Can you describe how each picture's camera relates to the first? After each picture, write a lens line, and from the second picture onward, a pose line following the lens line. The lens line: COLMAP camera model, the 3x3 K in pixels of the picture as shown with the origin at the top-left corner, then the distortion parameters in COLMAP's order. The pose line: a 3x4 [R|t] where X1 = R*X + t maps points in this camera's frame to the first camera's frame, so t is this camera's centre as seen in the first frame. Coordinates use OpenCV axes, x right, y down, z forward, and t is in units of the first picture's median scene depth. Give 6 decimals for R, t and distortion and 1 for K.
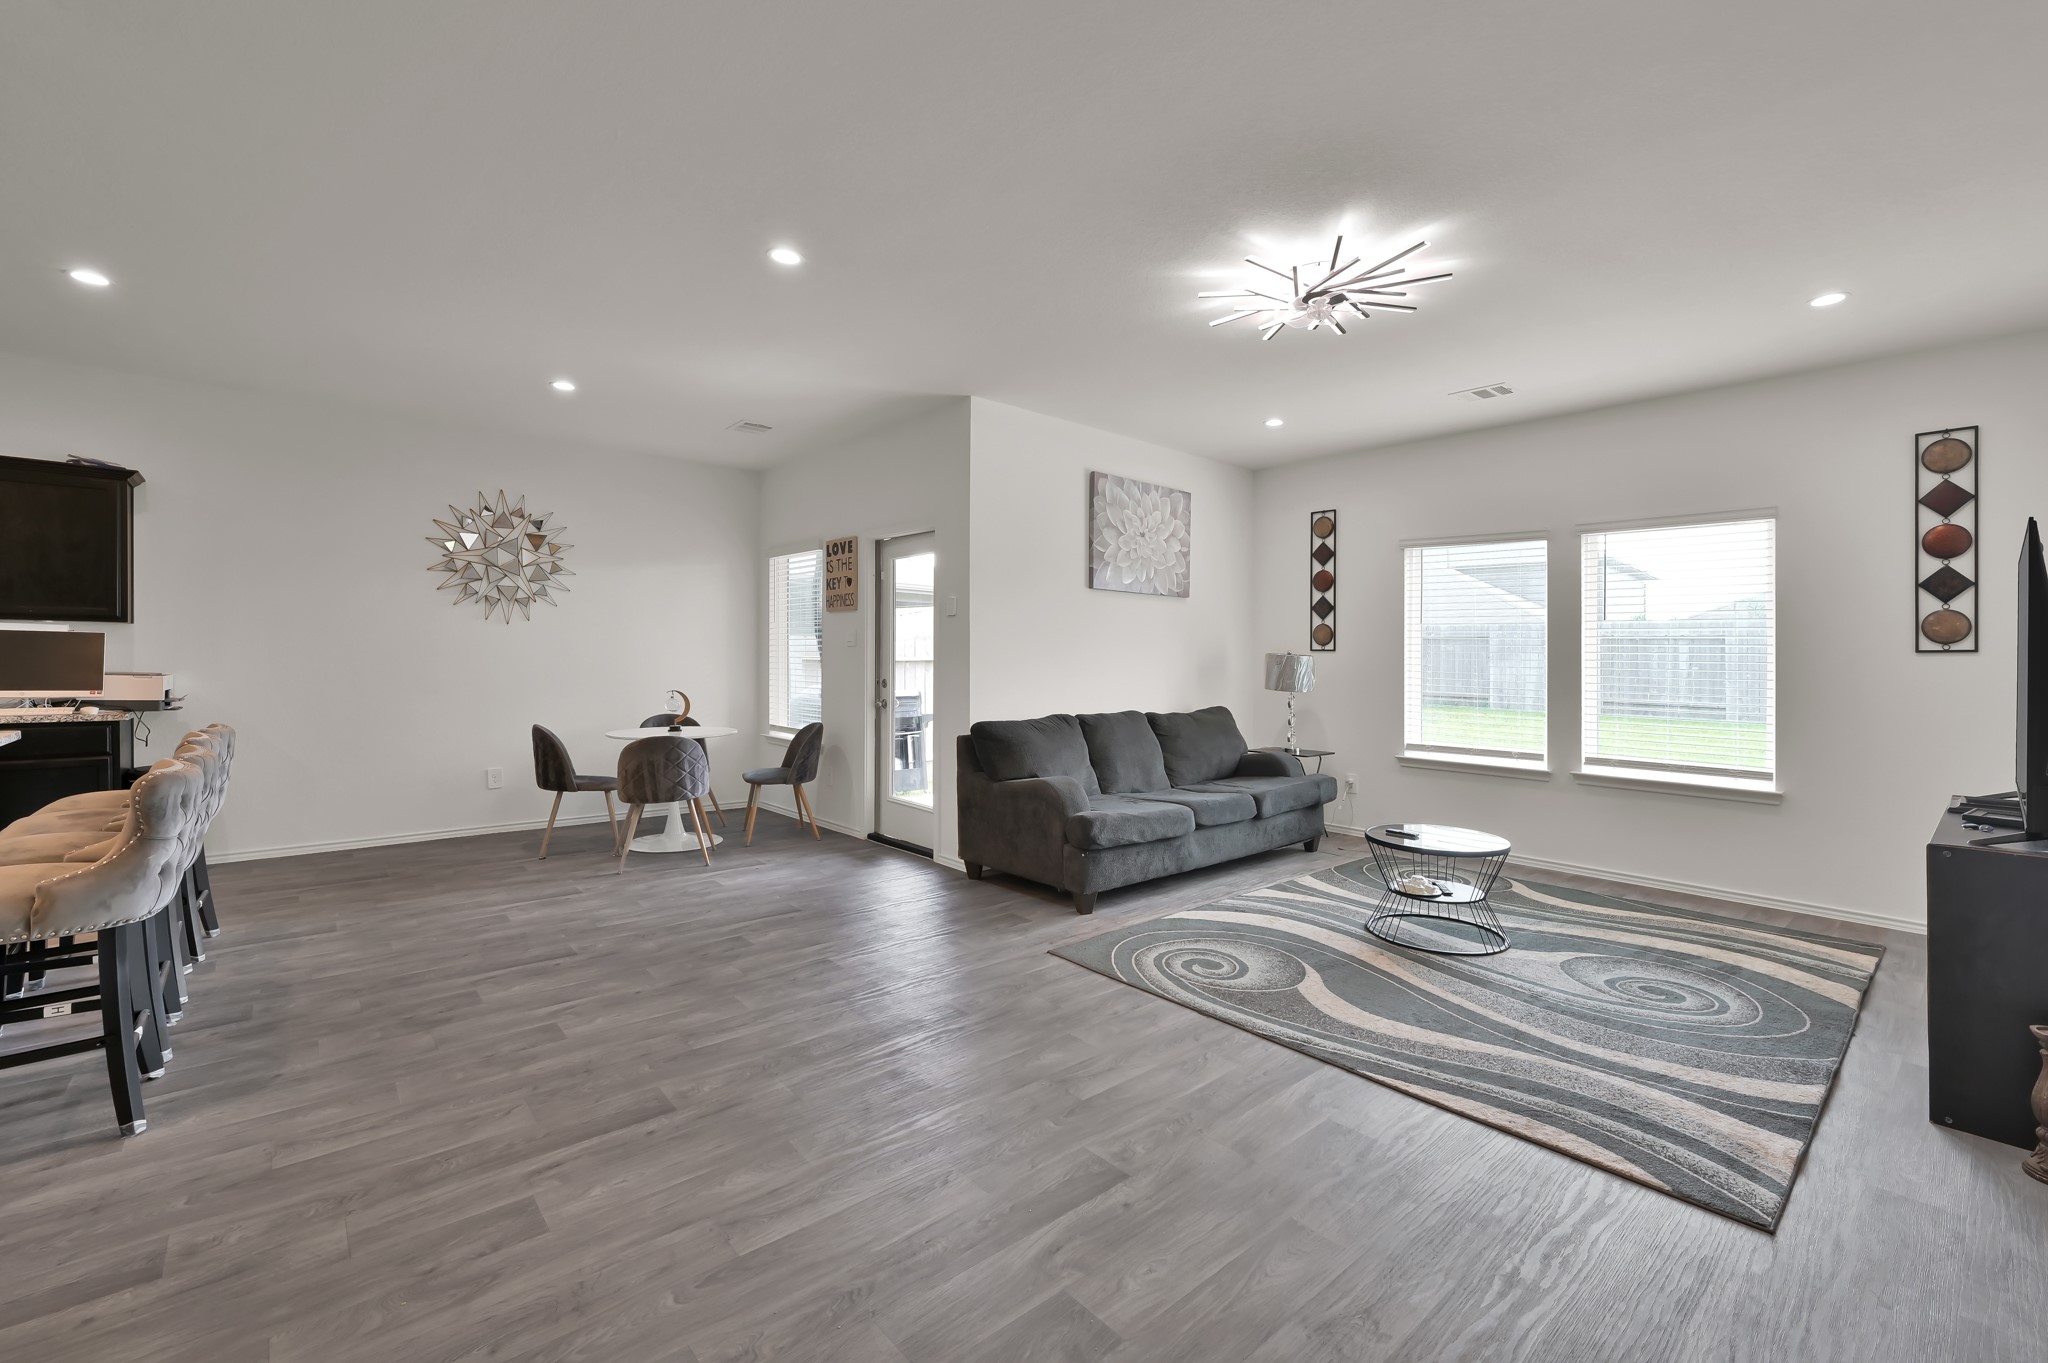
lens RADIAL K [[868.2, 0, 1028.2], [0, 868.2, 674.7], [0, 0, 1]] dist [-0.002984, 0.000317]
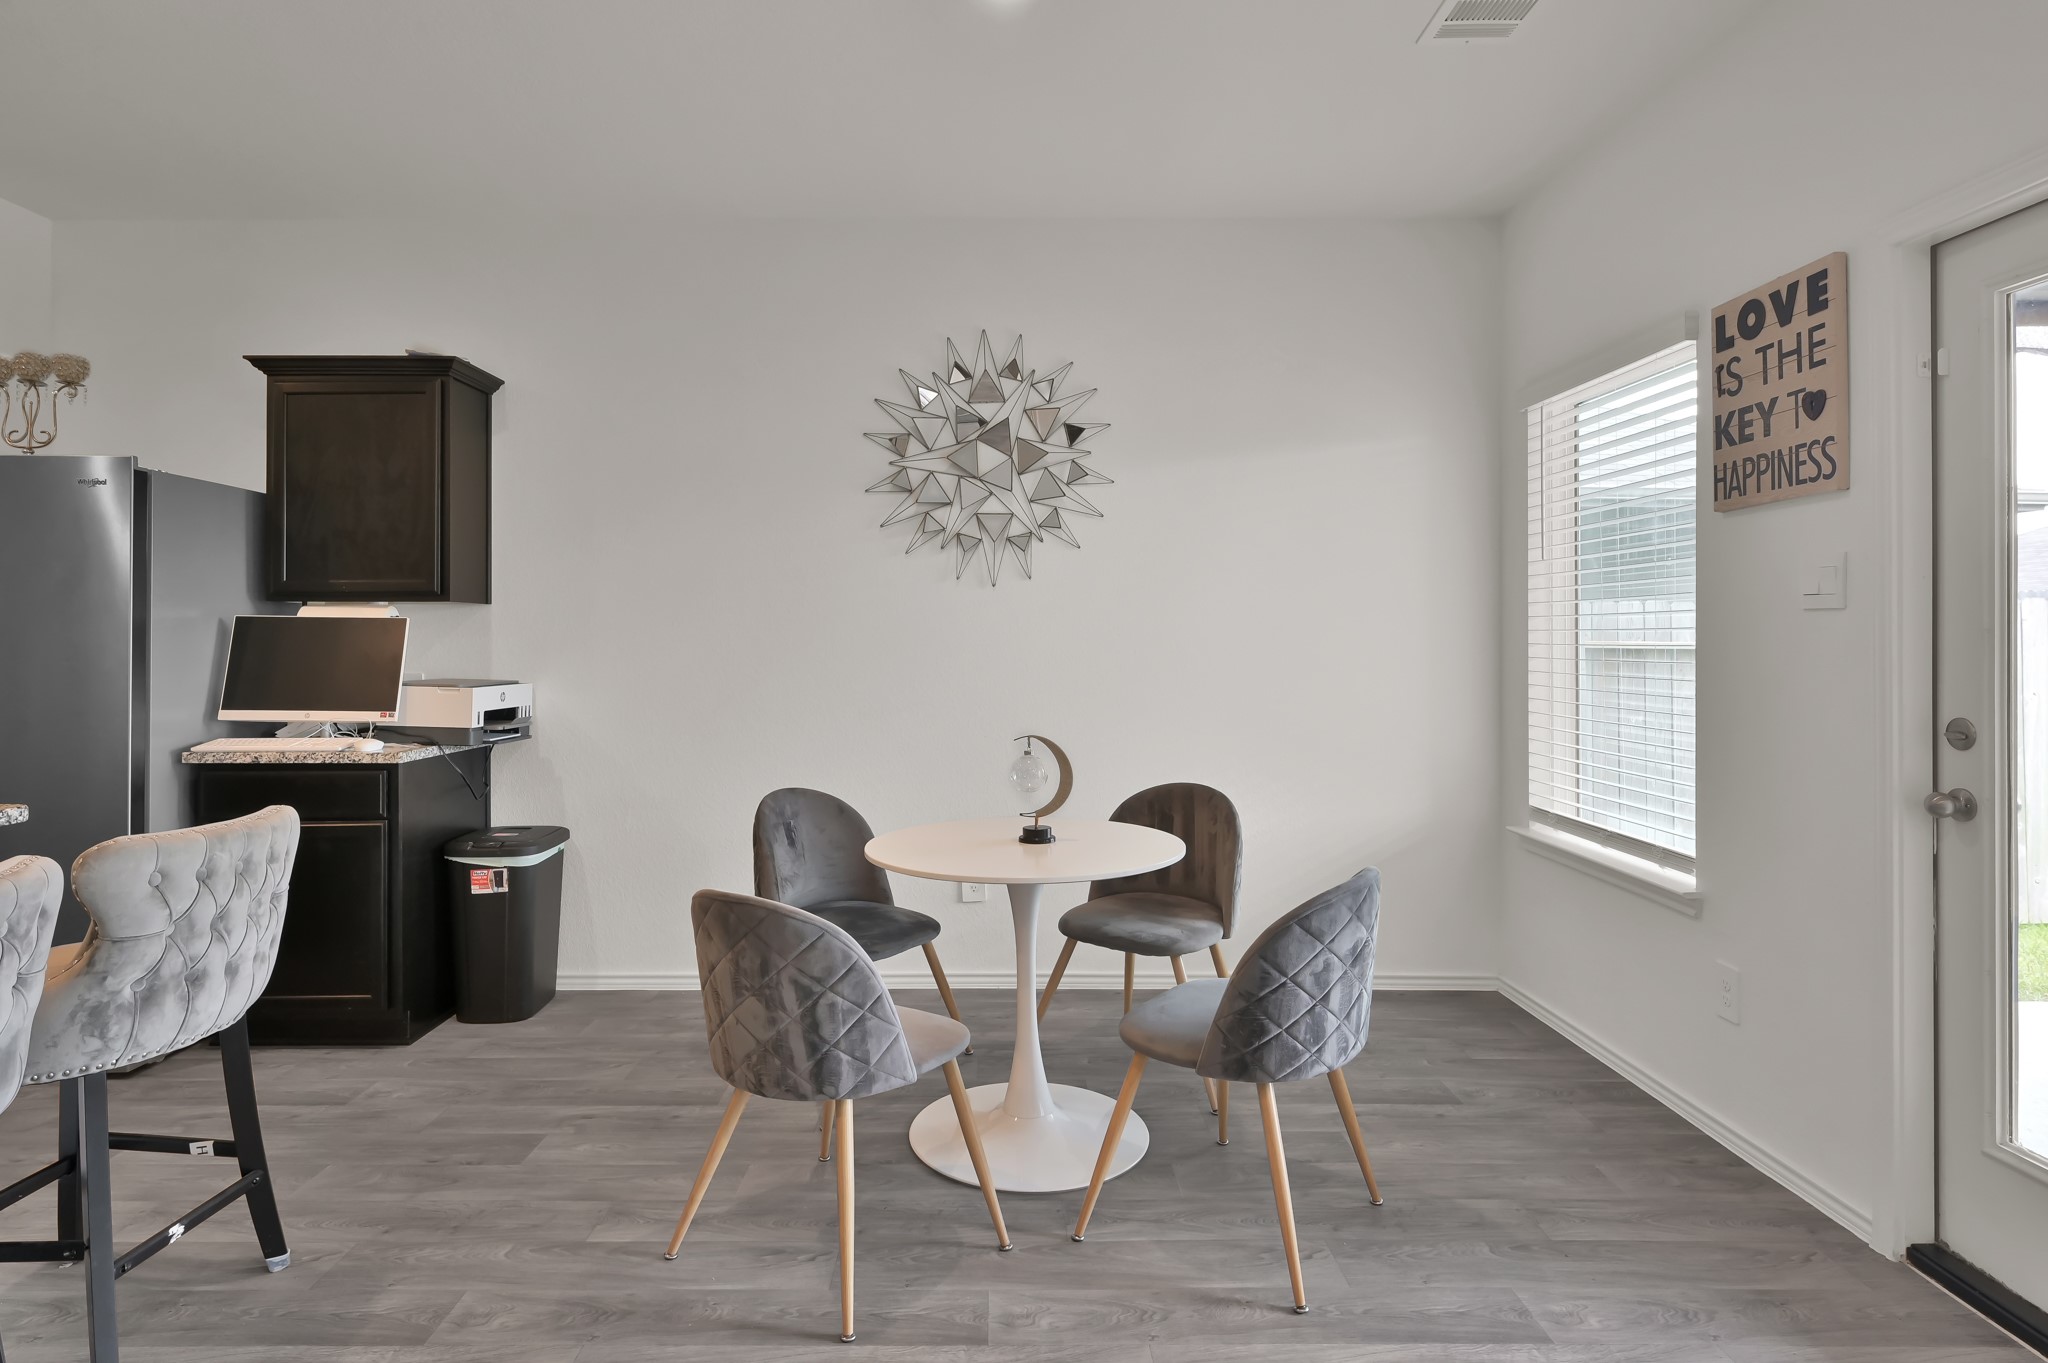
lens RADIAL K [[1095.2, 0, 1000.9], [0, 1095.2, 655.2], [0, 0, 1]] dist [0.001610, 0.000857]
pose [[0.757958, -0.003923, -0.652292, -0.171470], [-0.002563, 0.999956, -0.008992, -0.011736], [0.652298, 0.008488, 0.757915, 0.509322]]
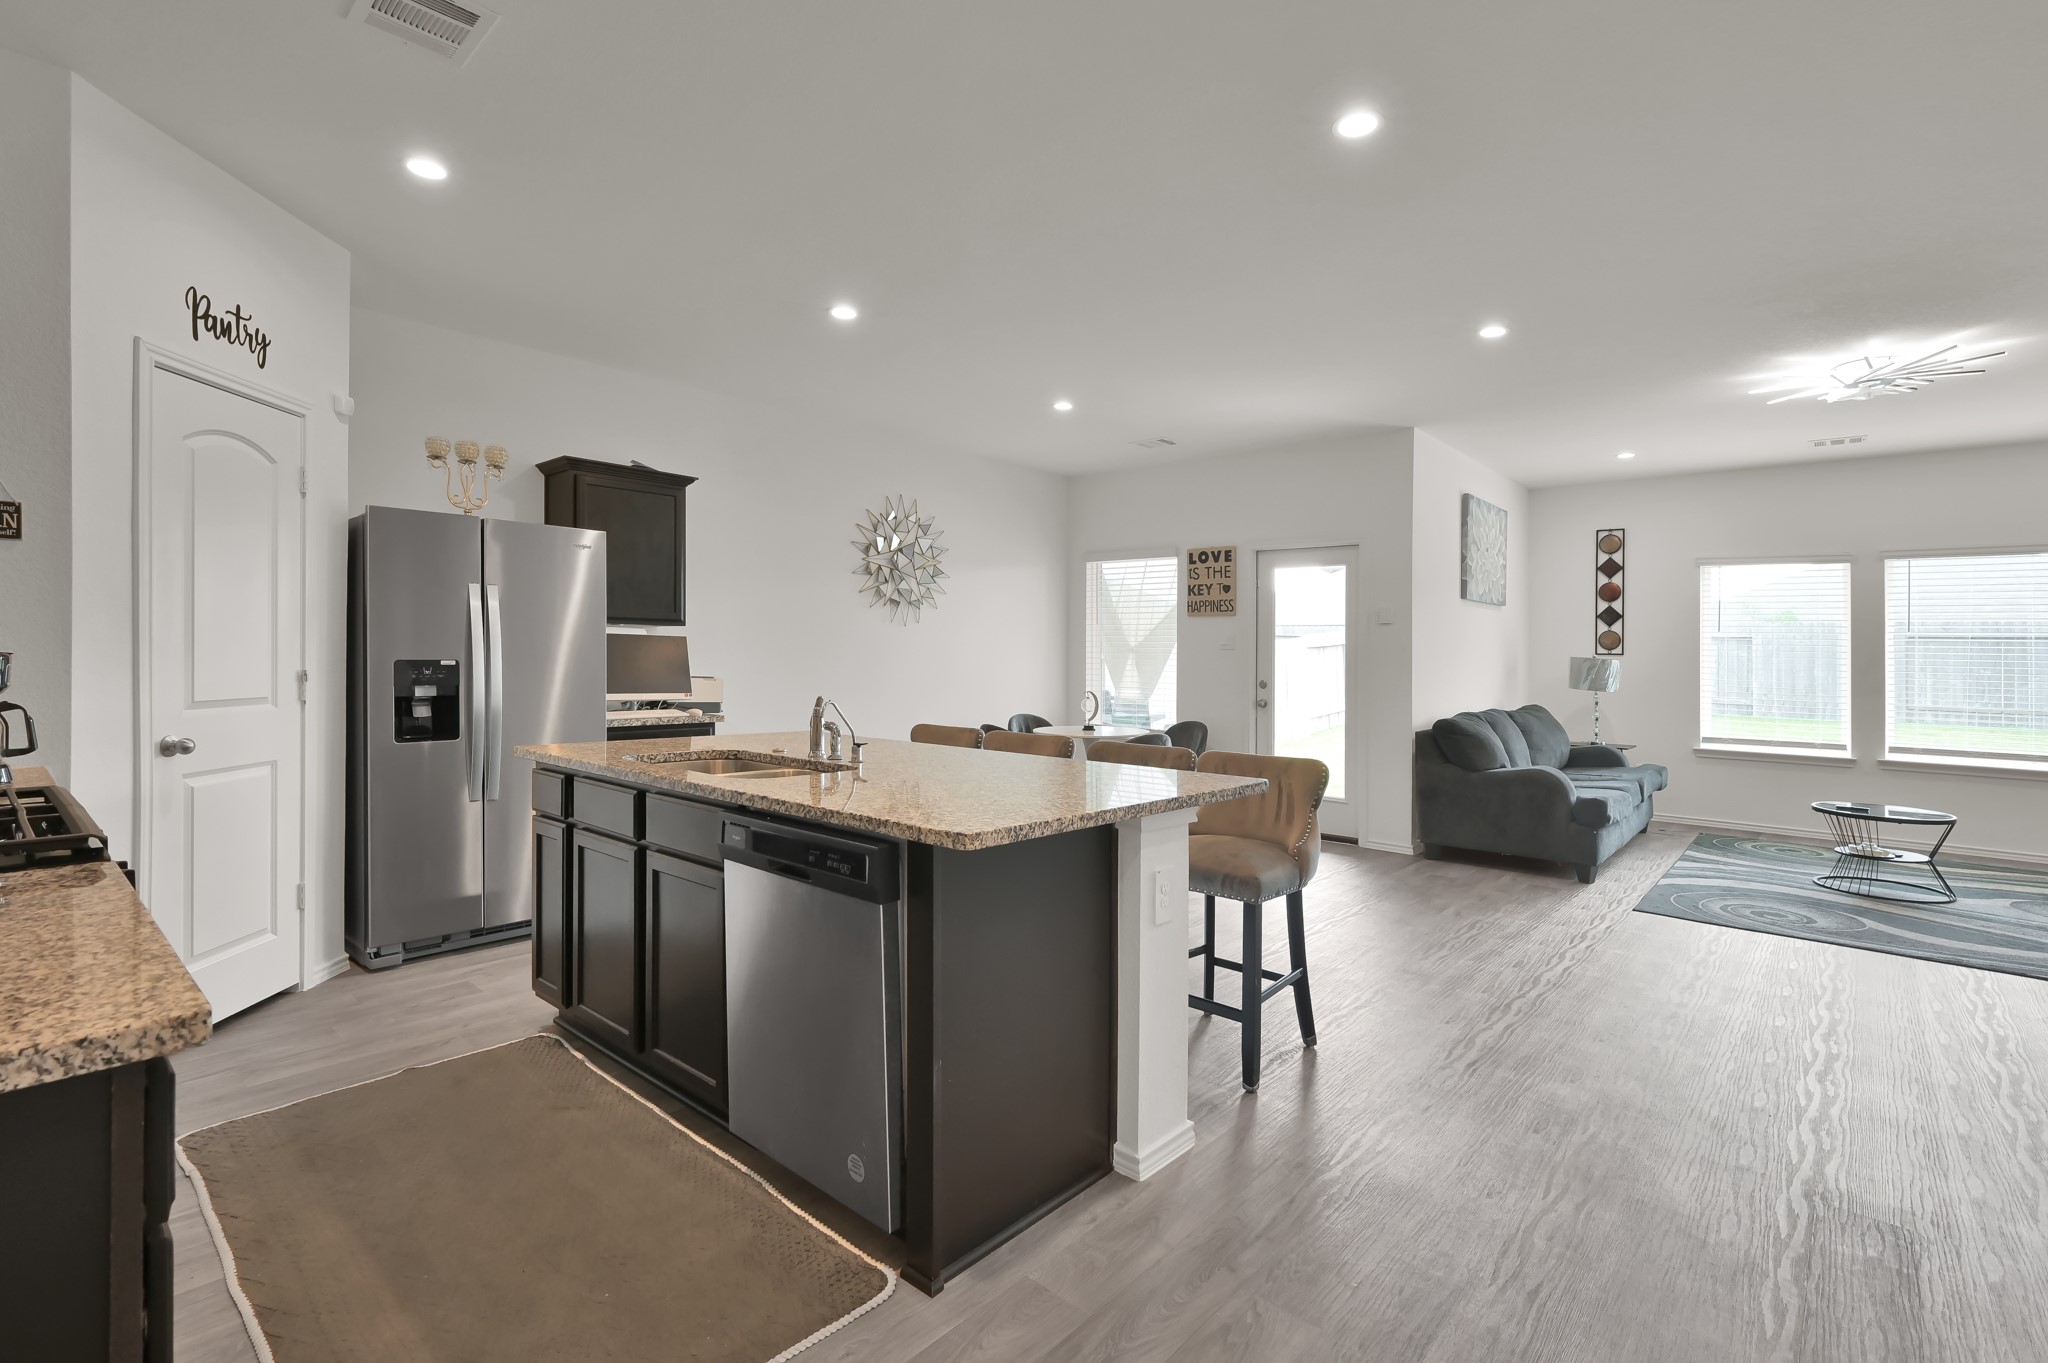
lens RADIAL K [[949.9, 0, 1017.0], [0, 949.9, 653.6], [0, 0, 1]] dist [0.003716, 0.000553]
pose [[0.991396, 0.003180, 0.130860, -0.617009], [-0.000672, 0.999815, -0.019208, -0.005263], [-0.130897, 0.018955, 0.991215, -0.119709]]
